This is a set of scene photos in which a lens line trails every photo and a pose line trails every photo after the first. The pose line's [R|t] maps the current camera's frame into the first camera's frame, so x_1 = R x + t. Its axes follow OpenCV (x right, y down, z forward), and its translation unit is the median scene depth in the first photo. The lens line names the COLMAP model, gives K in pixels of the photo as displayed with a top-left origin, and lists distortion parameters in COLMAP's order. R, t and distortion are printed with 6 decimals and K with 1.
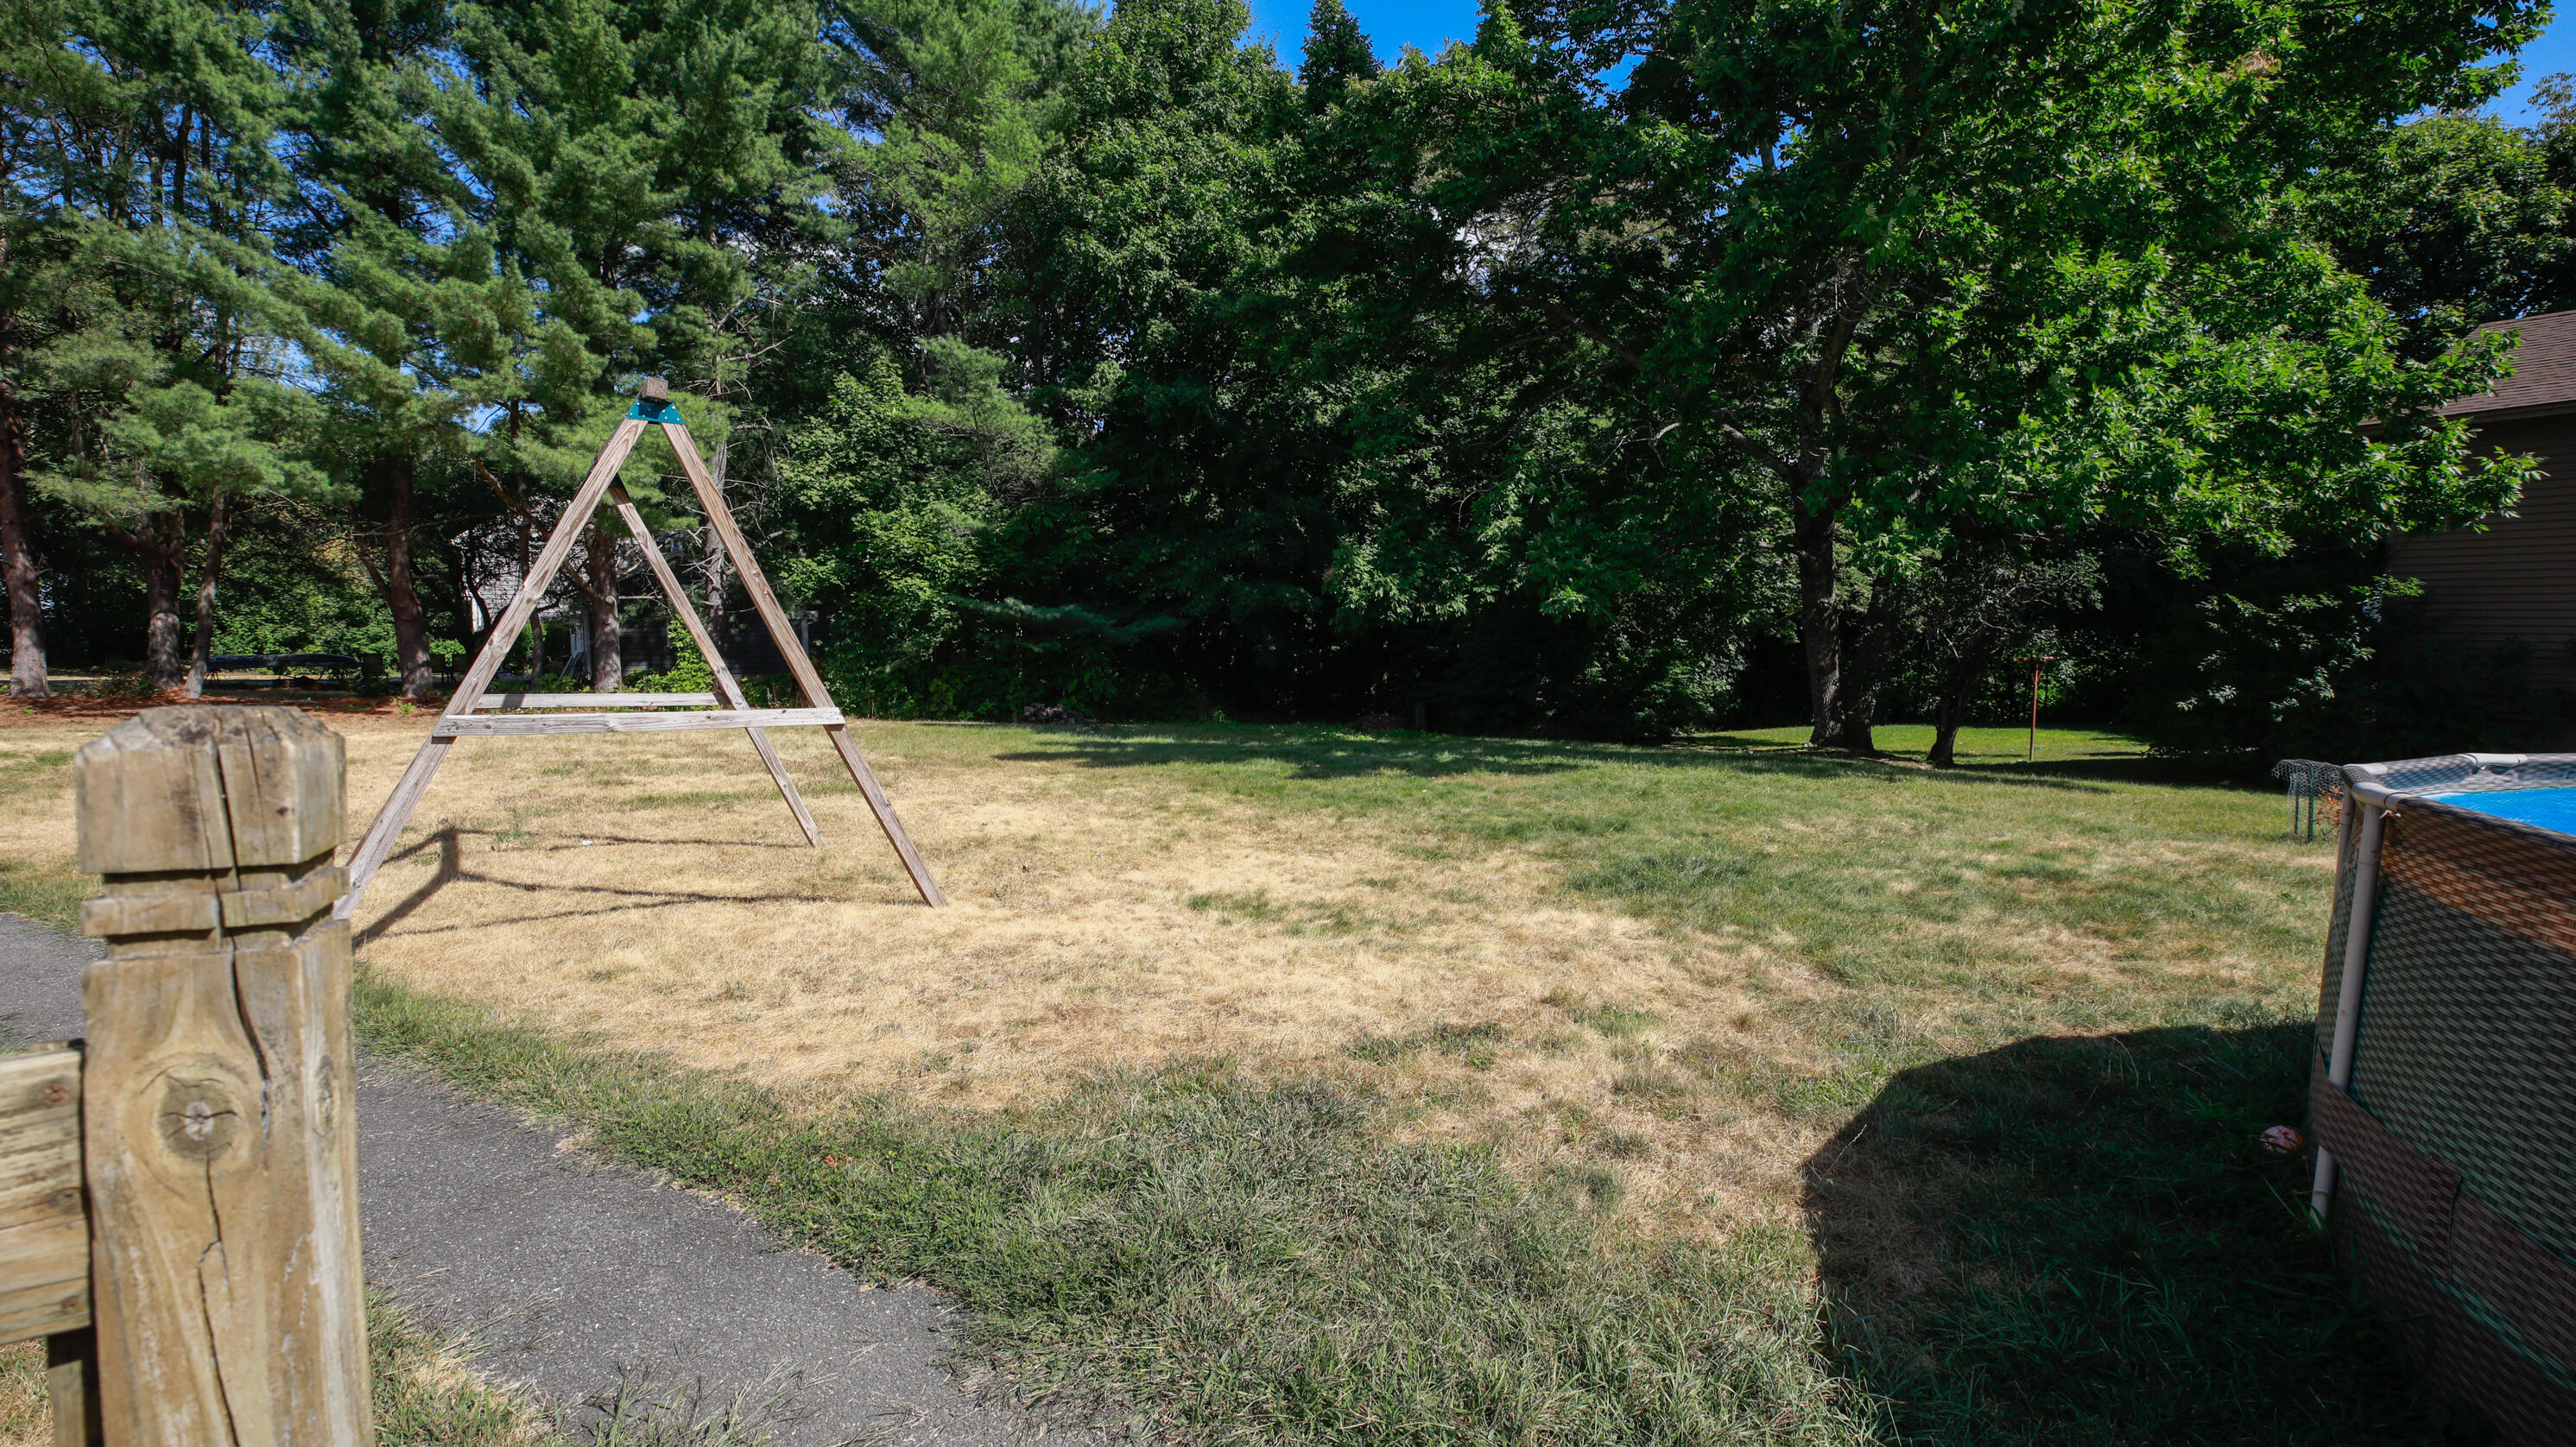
lens RADIAL K [[1172.4, 0, 1285.1], [0, 1172.4, 712.5], [0, 0, 1]] dist [-0.044614, 0.013661]
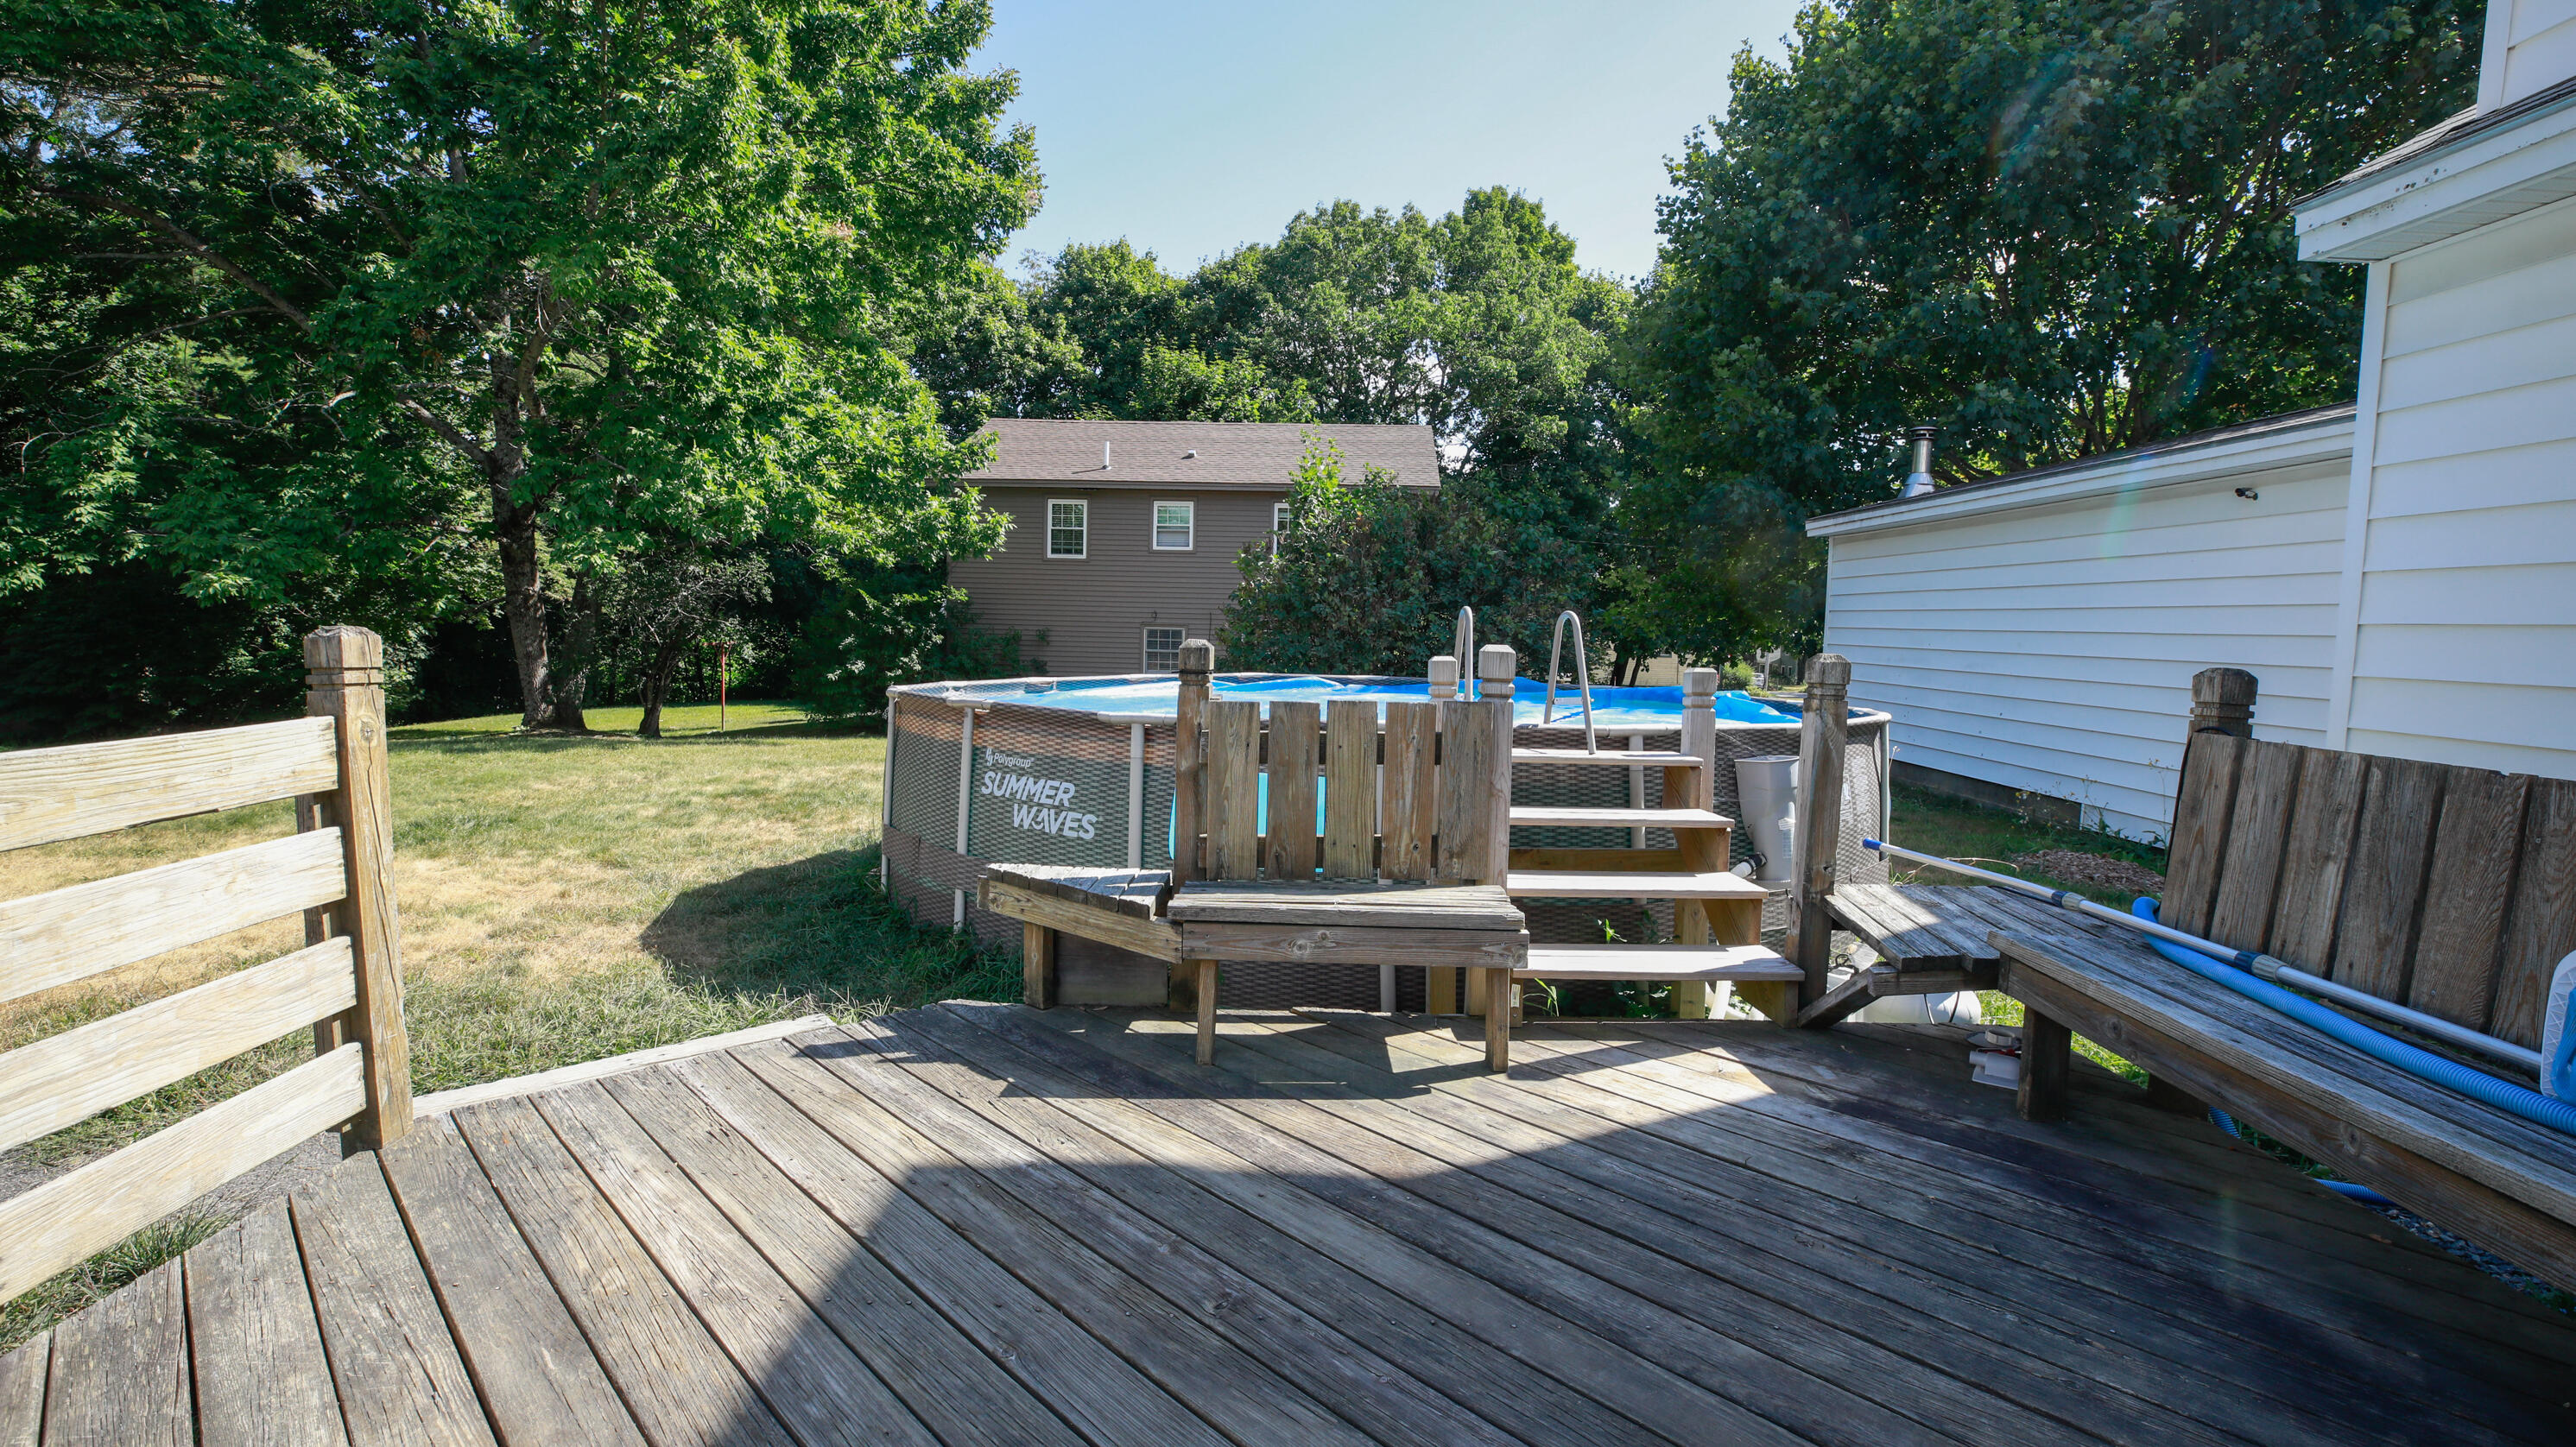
lens RADIAL K [[1172.4, 0, 1285.1], [0, 1172.4, 712.5], [0, 0, 1]] dist [-0.044614, 0.013661]
pose [[0.513282, -0.051975, 0.856644, -0.070571], [0.043154, 0.998465, 0.034723, 0.007544], [-0.857134, 0.019145, 0.514737, -0.097070]]
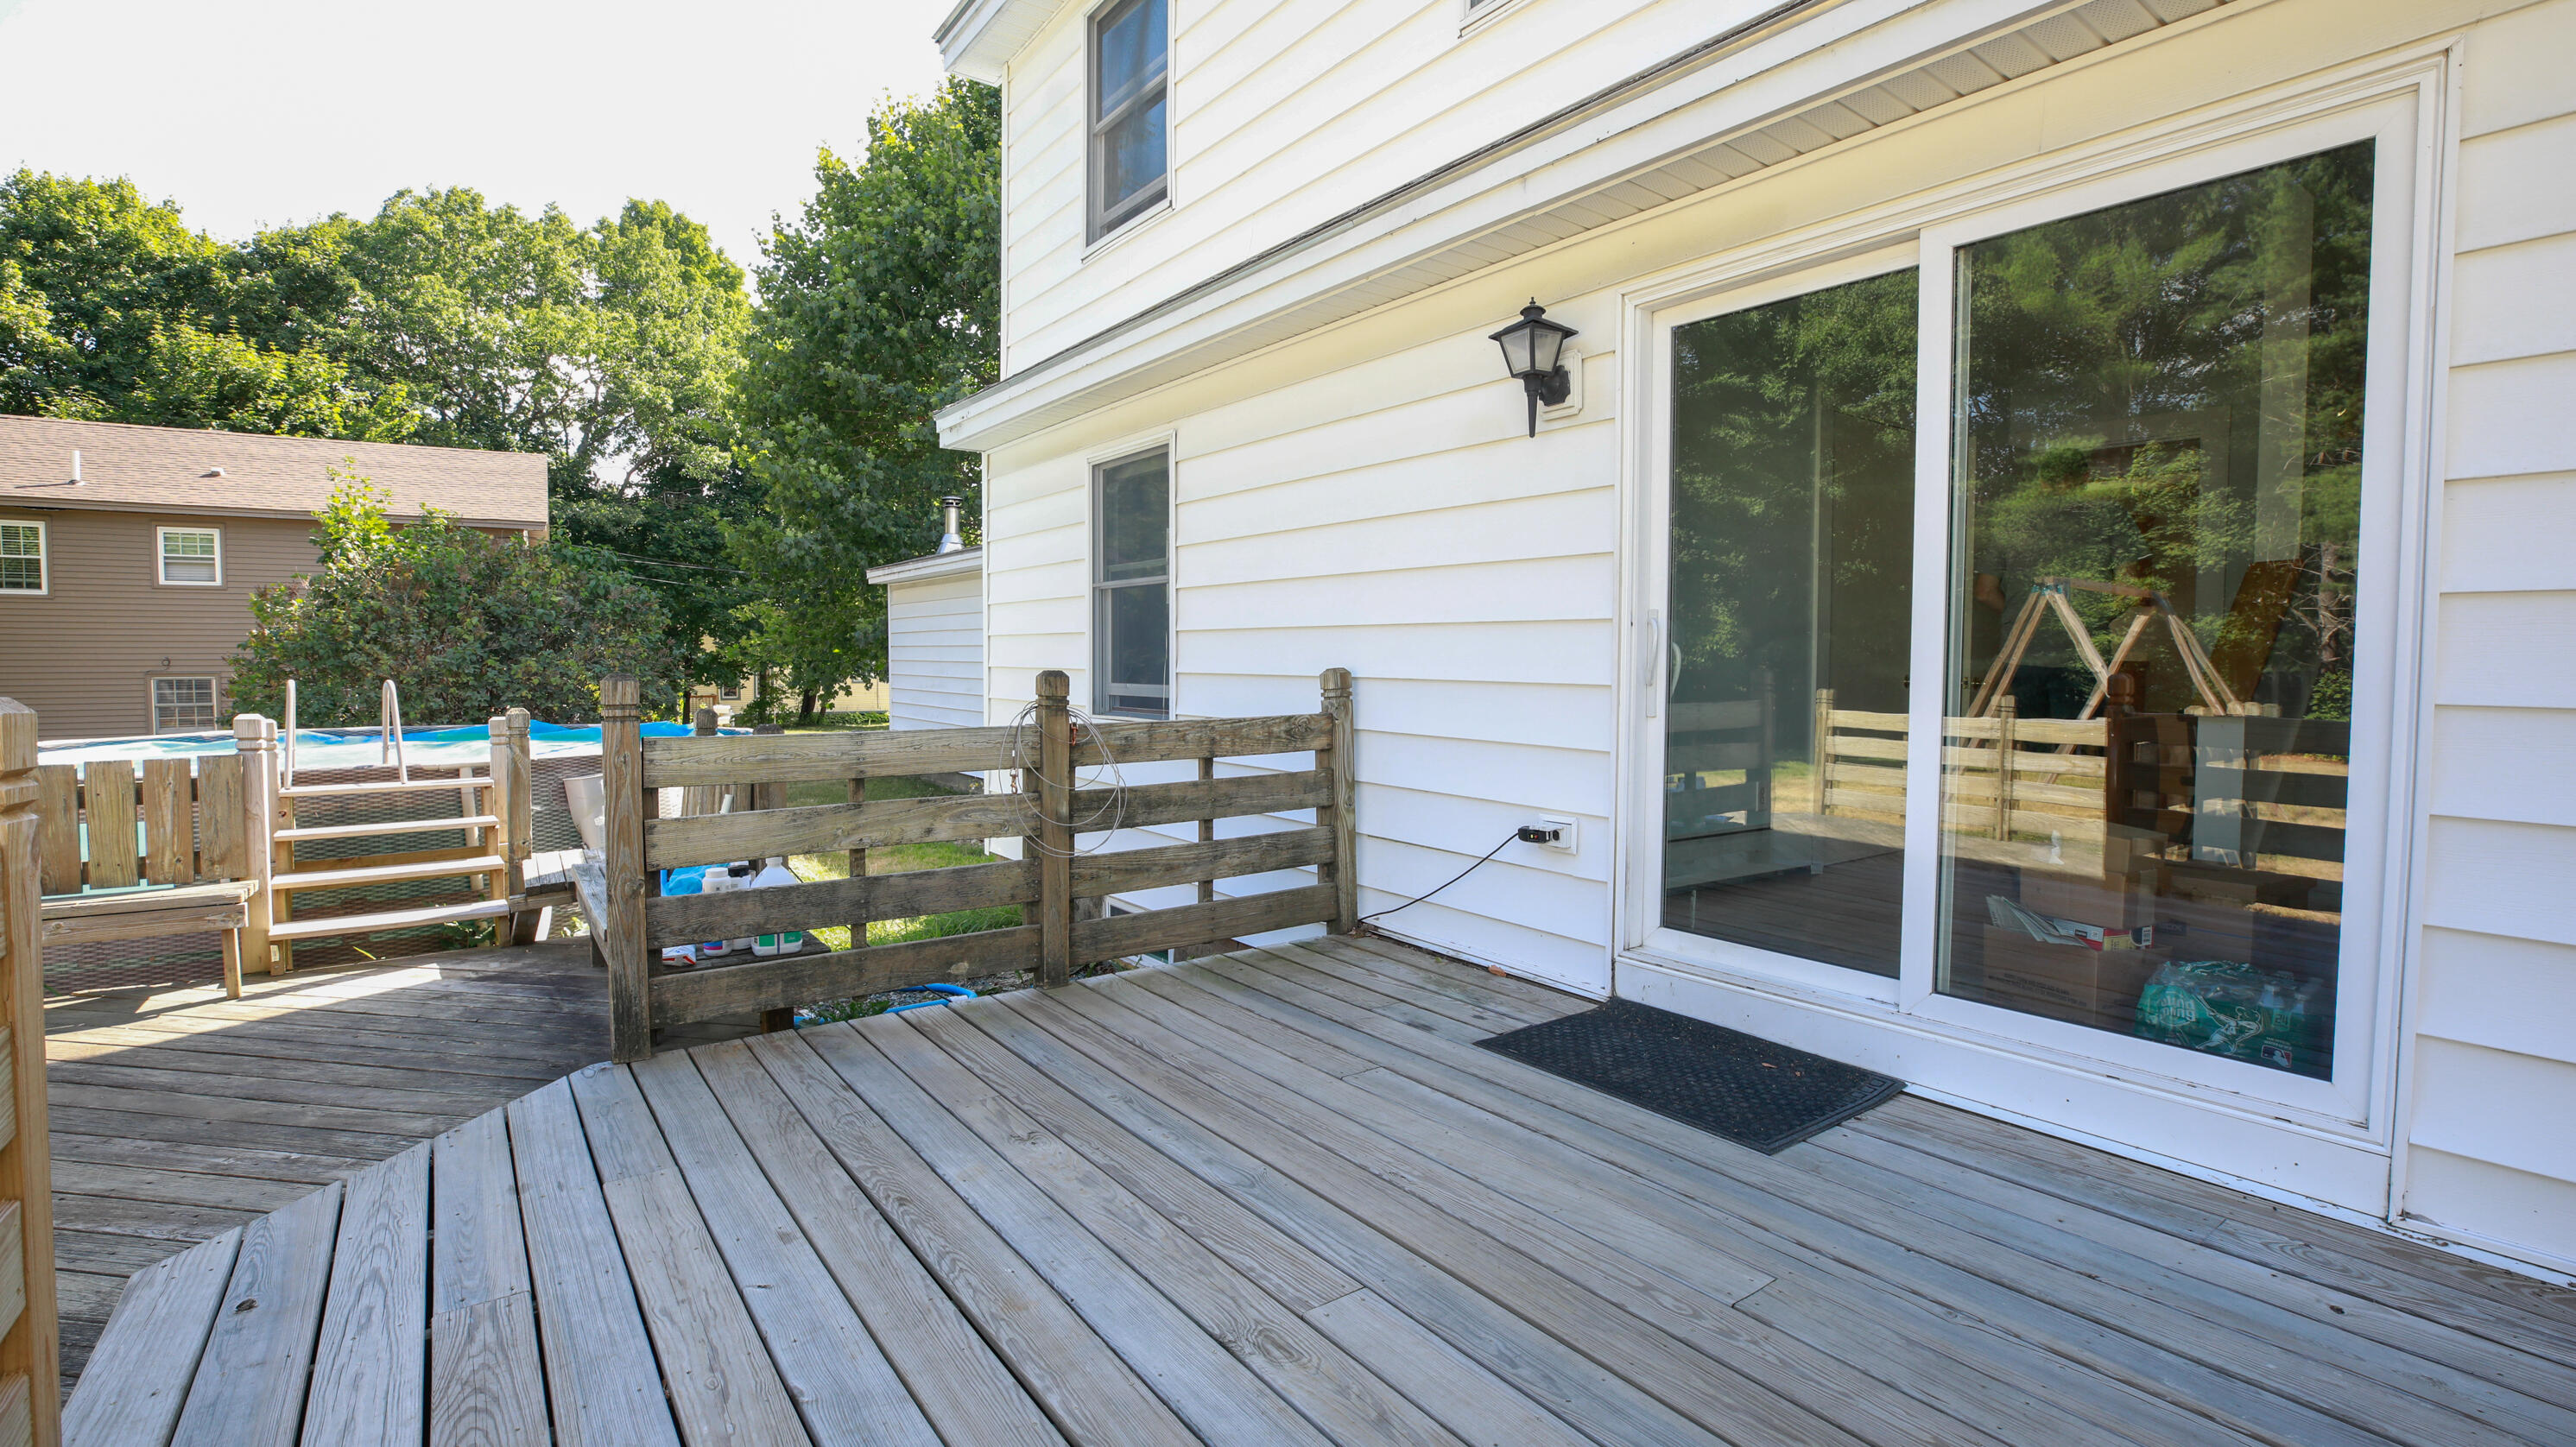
lens RADIAL K [[1163.7, 0, 1322.4], [0, 1163.7, 679.6], [0, 0, 1]] dist [-0.047174, 0.010123]
pose [[-0.120611, -0.021168, 0.992474, -0.155707], [0.081635, 0.996175, 0.031168, 0.008607], [-0.989338, 0.084780, -0.118422, -0.212547]]
